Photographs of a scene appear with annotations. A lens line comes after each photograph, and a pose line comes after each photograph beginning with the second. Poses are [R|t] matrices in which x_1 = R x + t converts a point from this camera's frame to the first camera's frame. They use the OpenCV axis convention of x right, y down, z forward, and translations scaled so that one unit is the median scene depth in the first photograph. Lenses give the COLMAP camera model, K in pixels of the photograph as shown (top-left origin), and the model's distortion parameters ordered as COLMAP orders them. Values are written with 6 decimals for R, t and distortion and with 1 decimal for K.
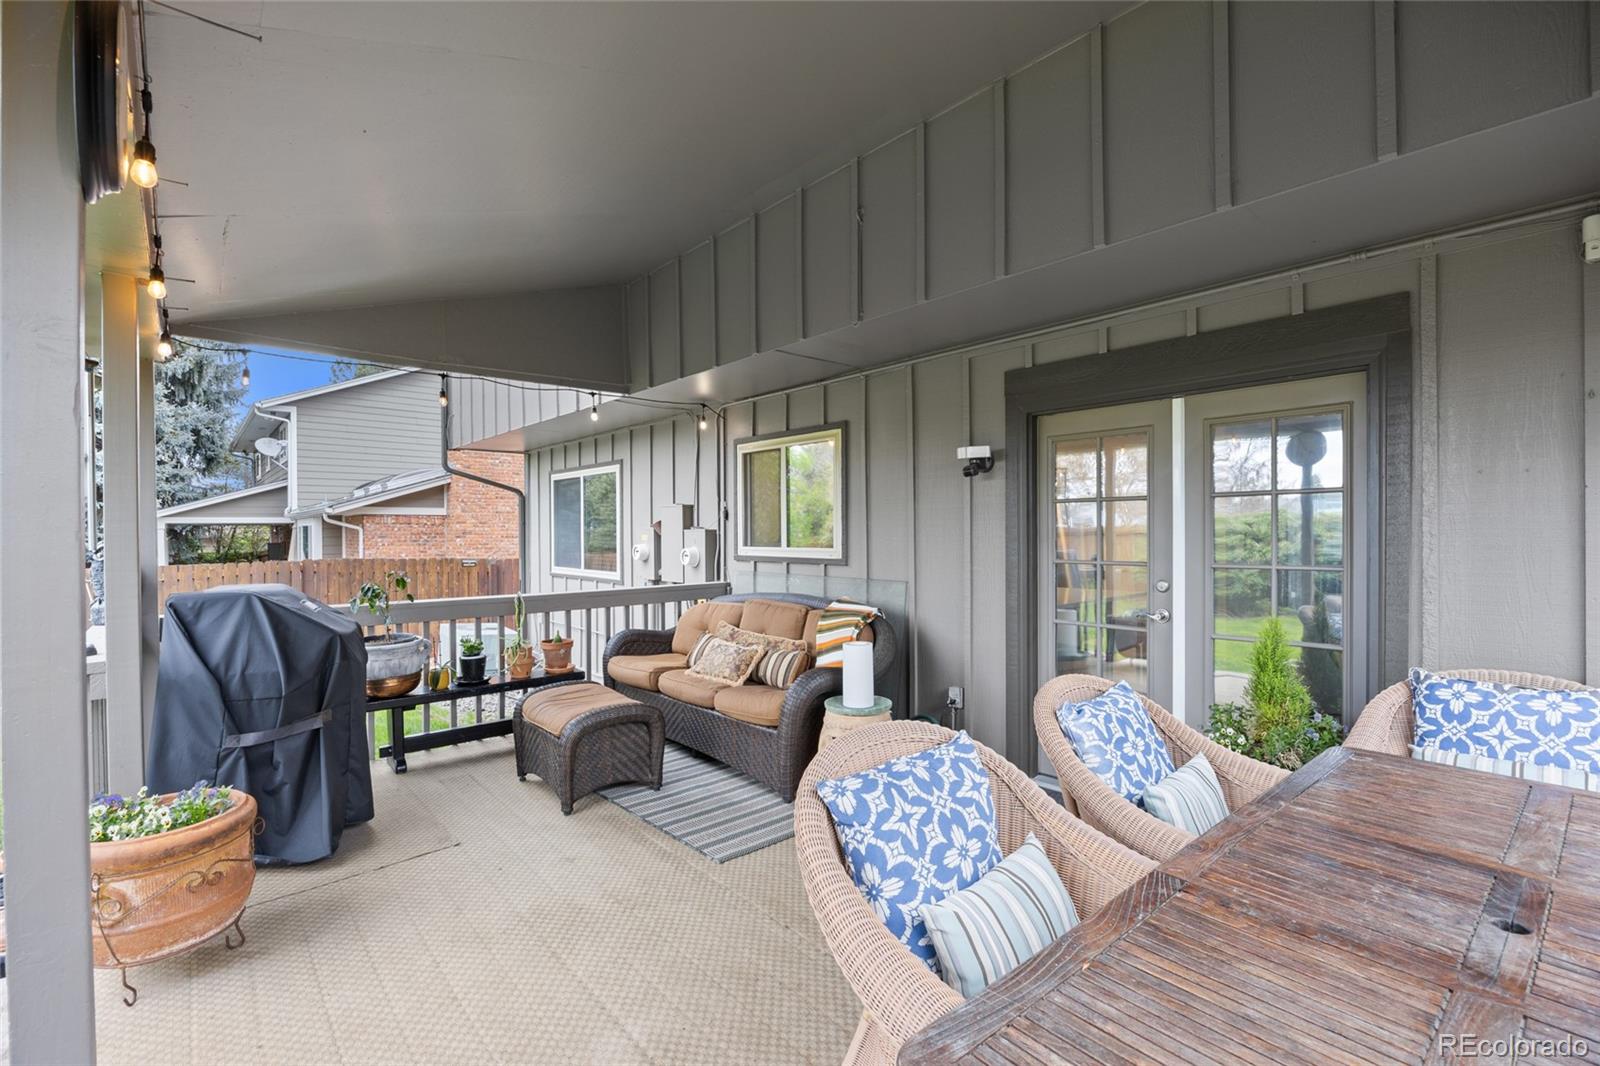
lens RADIAL K [[705.0, 0, 786.9], [0, 705.0, 541.5], [0, 0, 1]] dist [-0.016125, 0.000379]
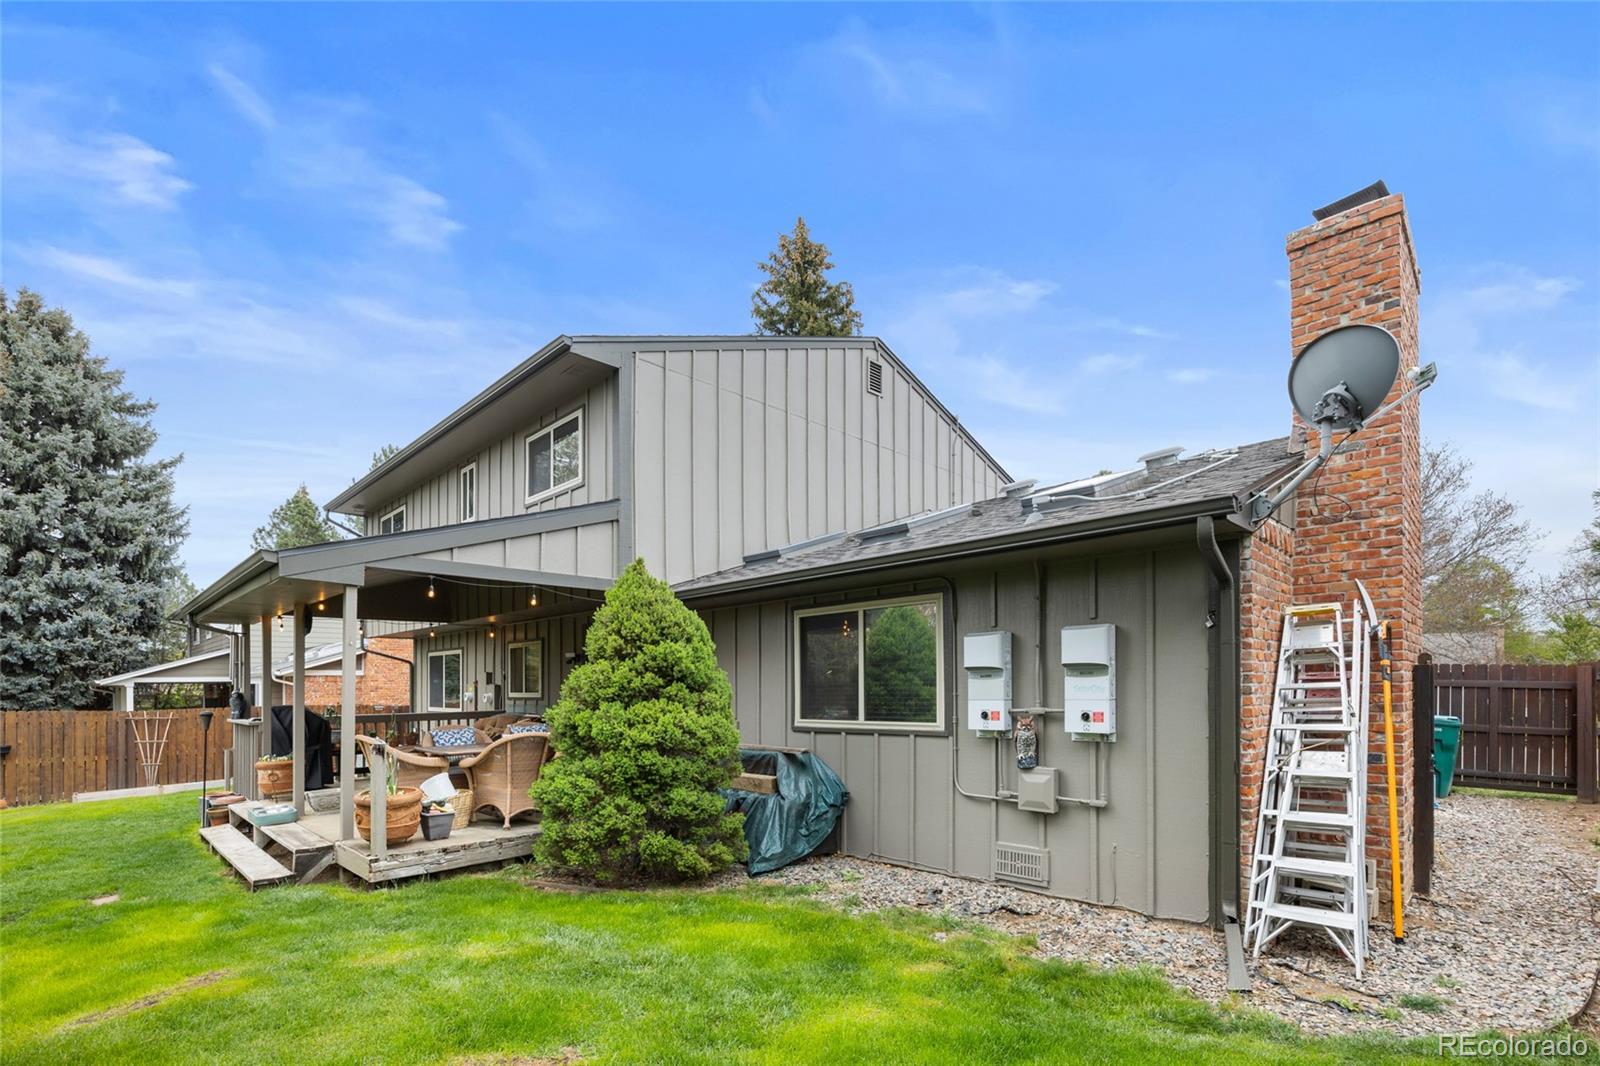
lens RADIAL K [[712.3, 0, 783.4], [0, 712.3, 681.9], [0, 0, 1]] dist [-0.005656, -0.000337]
pose [[0.996730, -0.003795, 0.080710, 0.554540], [0.005564, 0.999749, -0.021702, 0.024020], [-0.080607, 0.022080, 0.996501, -1.129475]]
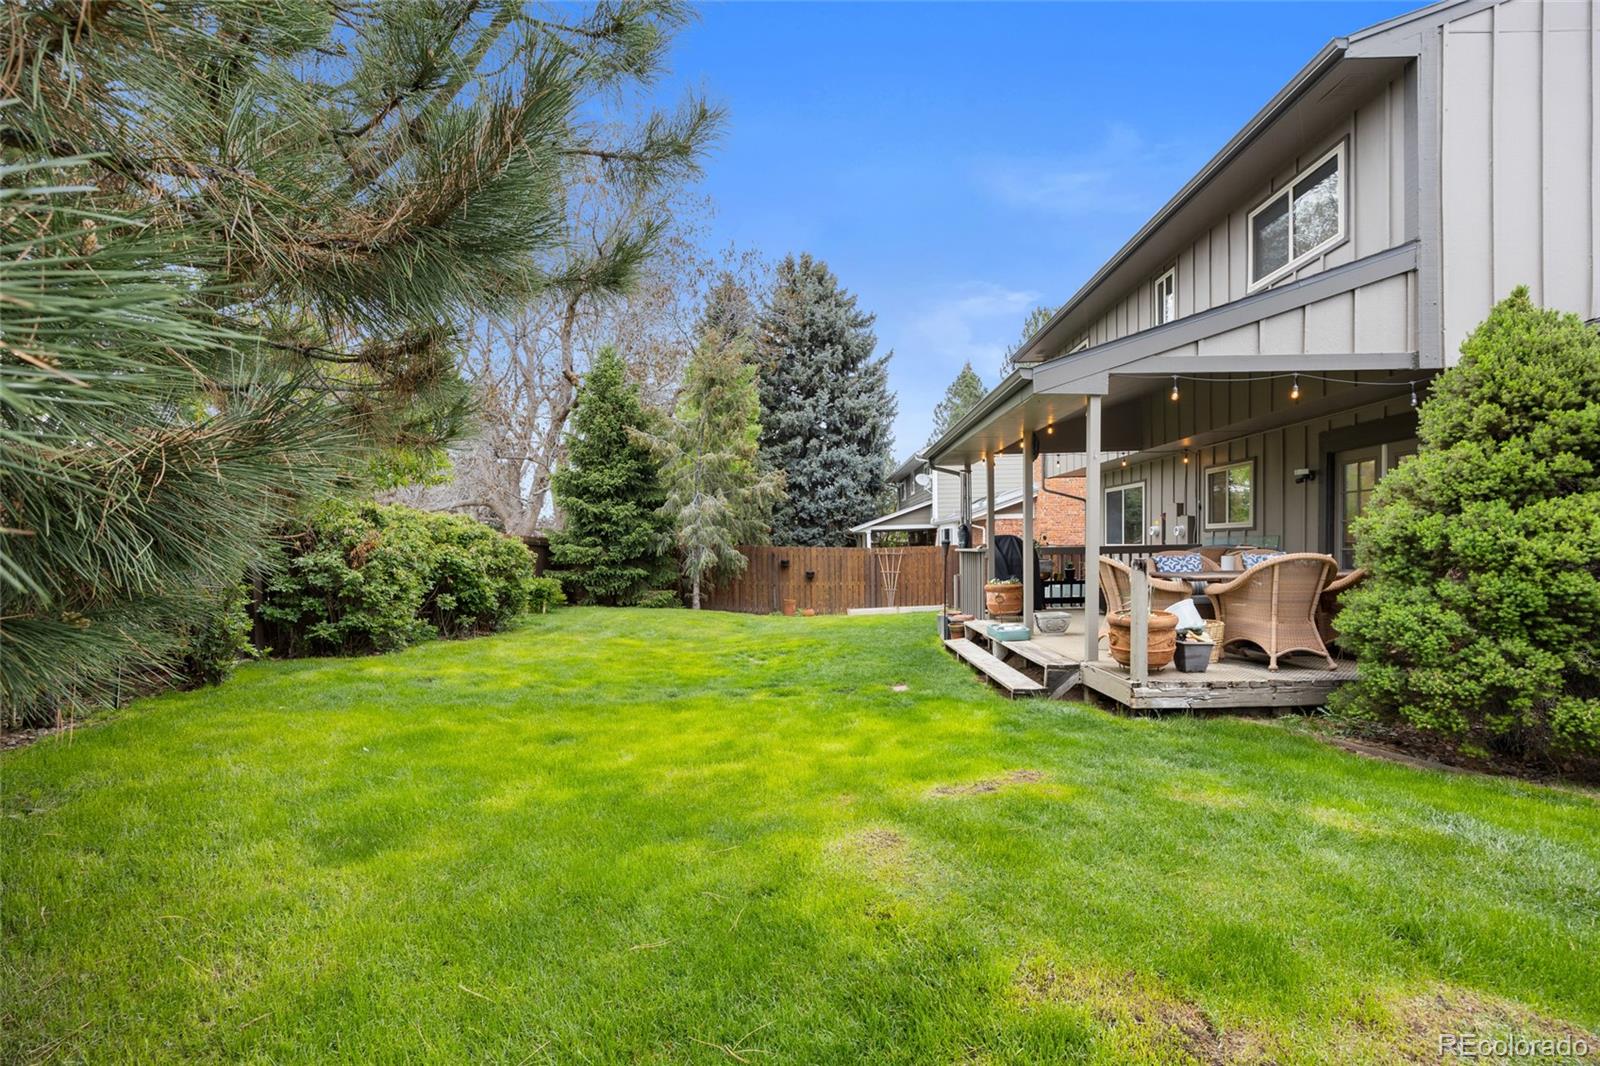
lens RADIAL K [[705.0, 0, 811.9], [0, 705.0, 572.0], [0, 0, 1]] dist [-0.016125, 0.000379]
pose [[0.748288, 0.014521, -0.663215, 0.372035], [0.007166, 0.999525, 0.029969, 0.067816], [0.663335, -0.027178, 0.747829, -1.045183]]
